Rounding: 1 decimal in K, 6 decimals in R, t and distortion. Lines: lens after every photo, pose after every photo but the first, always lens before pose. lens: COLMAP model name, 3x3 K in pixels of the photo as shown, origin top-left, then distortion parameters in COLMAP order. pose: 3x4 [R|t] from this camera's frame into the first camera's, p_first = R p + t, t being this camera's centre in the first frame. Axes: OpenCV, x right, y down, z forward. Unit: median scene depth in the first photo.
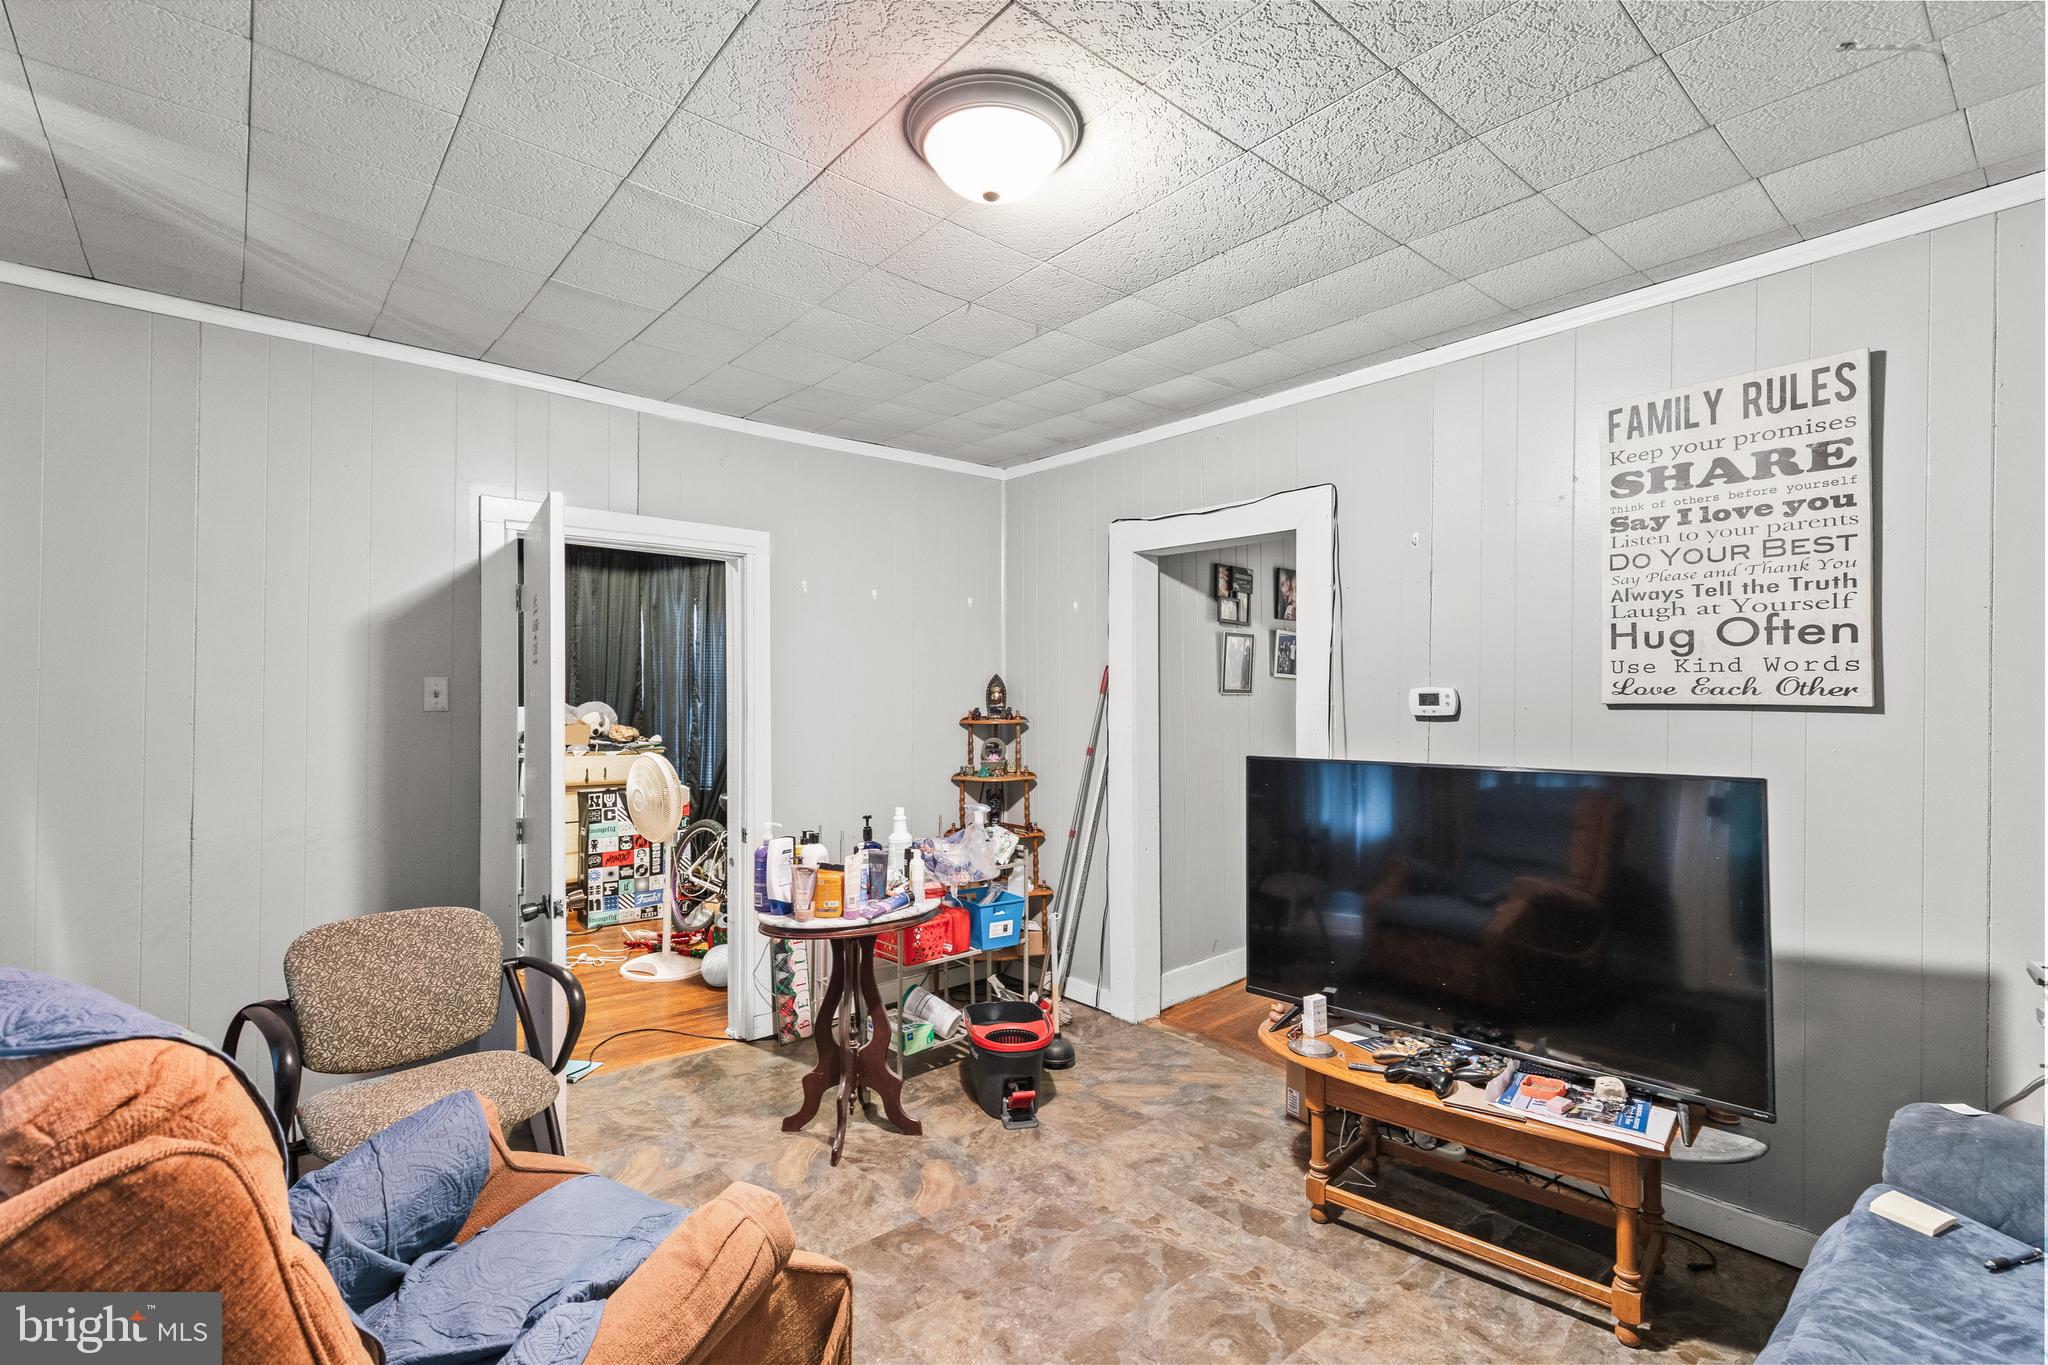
lens RADIAL K [[923.7, 0, 1020.4], [0, 923.7, 669.6], [0, 0, 1]] dist [0.016024, -0.000092]
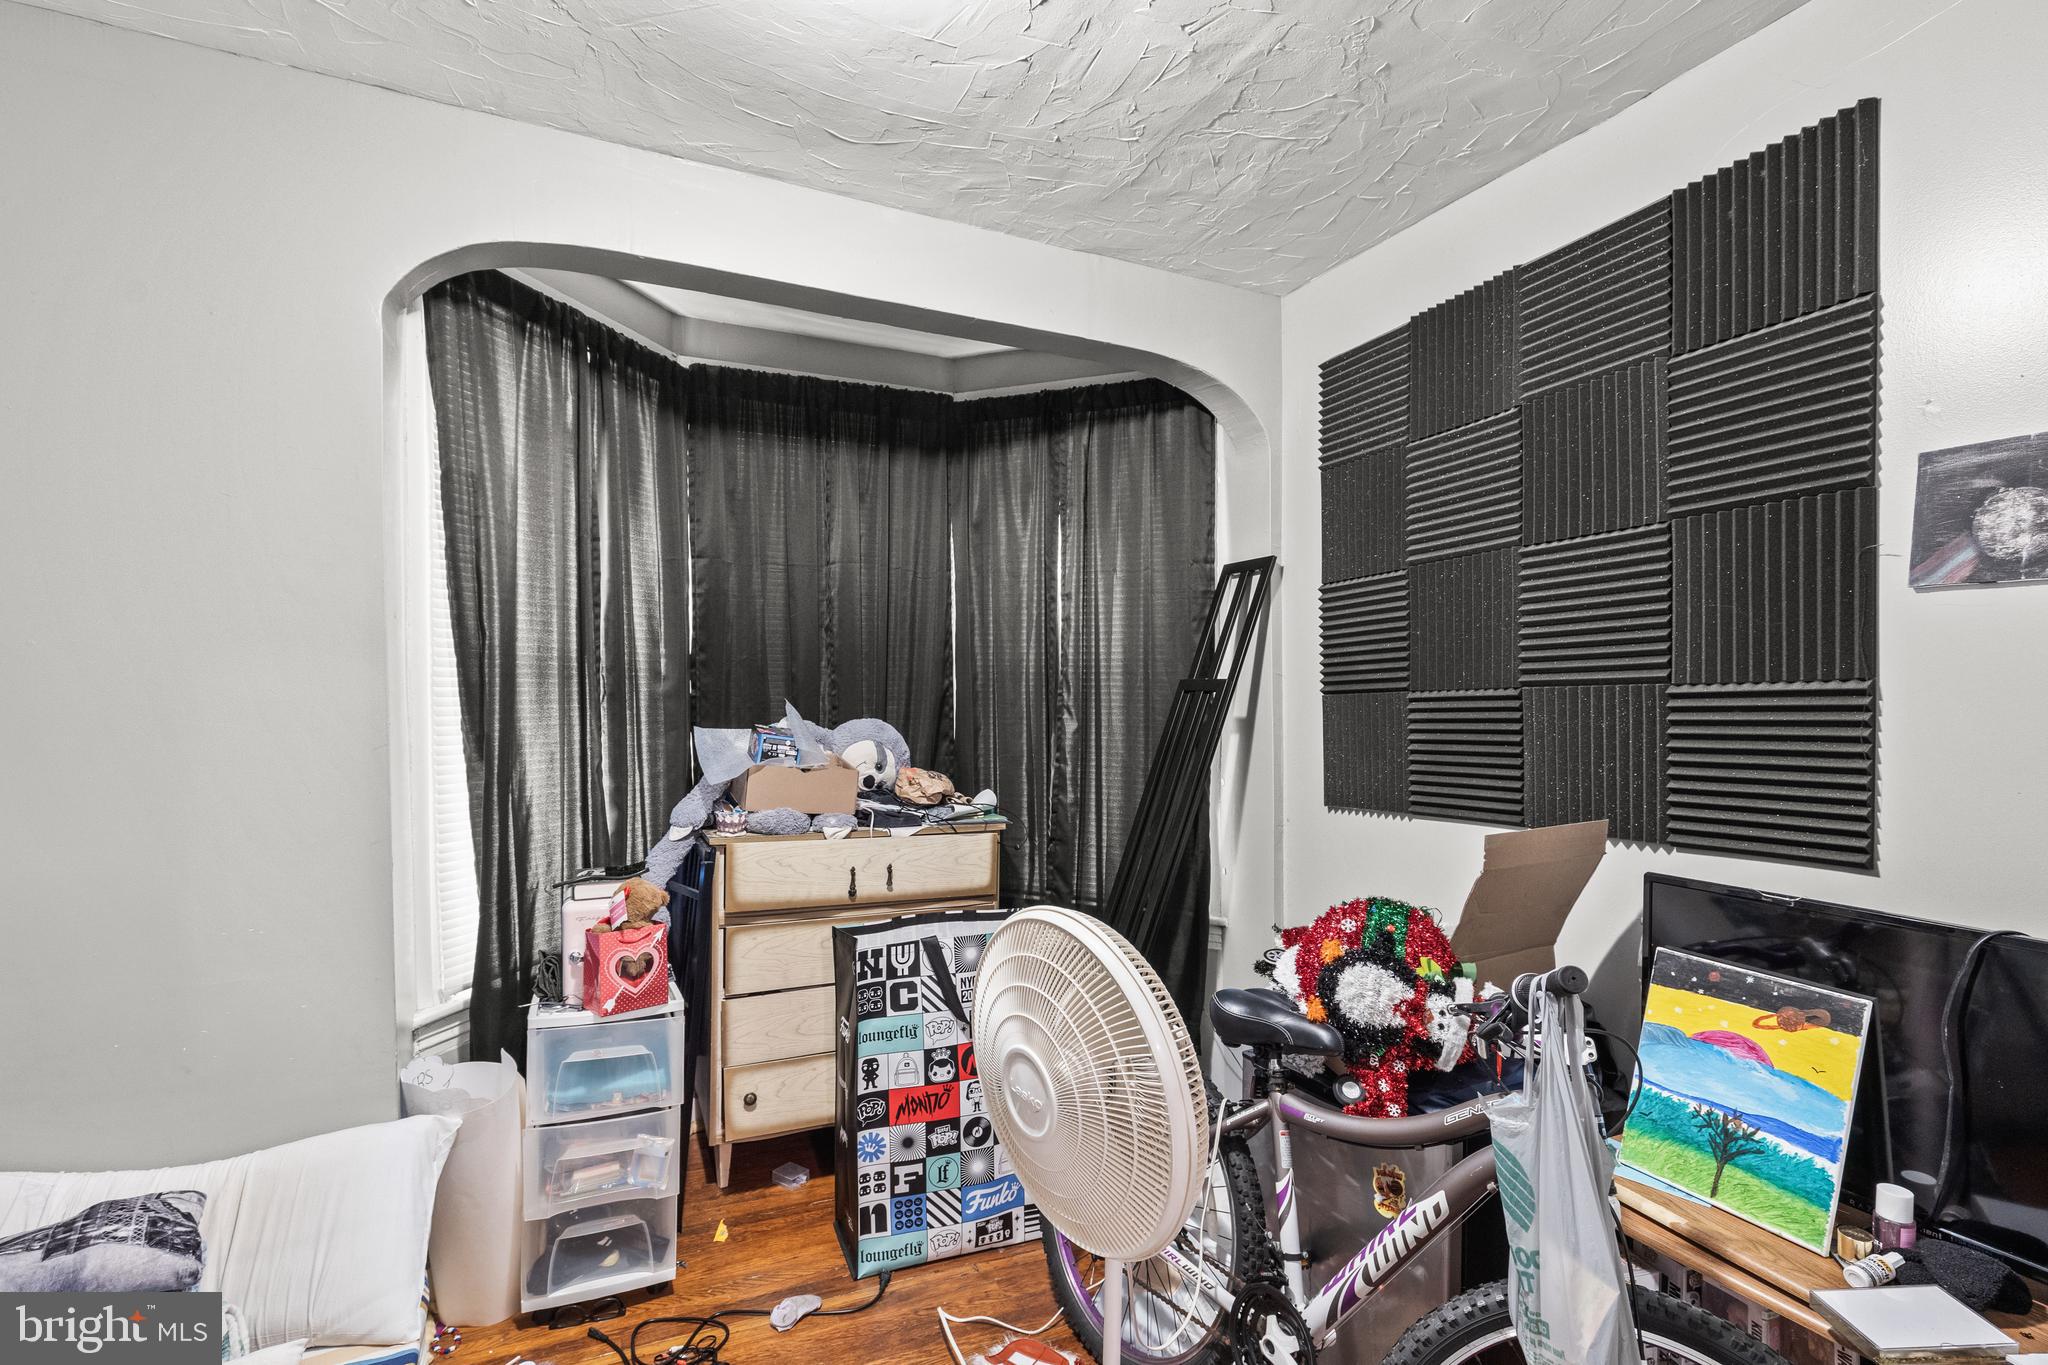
lens RADIAL K [[928.0, 0, 1013.4], [0, 928.0, 690.7], [0, 0, 1]] dist [0.003355, 0.000043]
pose [[0.964016, -0.006667, -0.265762, -0.279808], [0.007510, 0.999969, 0.002155, 0.021162], [0.265740, -0.004074, 0.964036, 0.603580]]
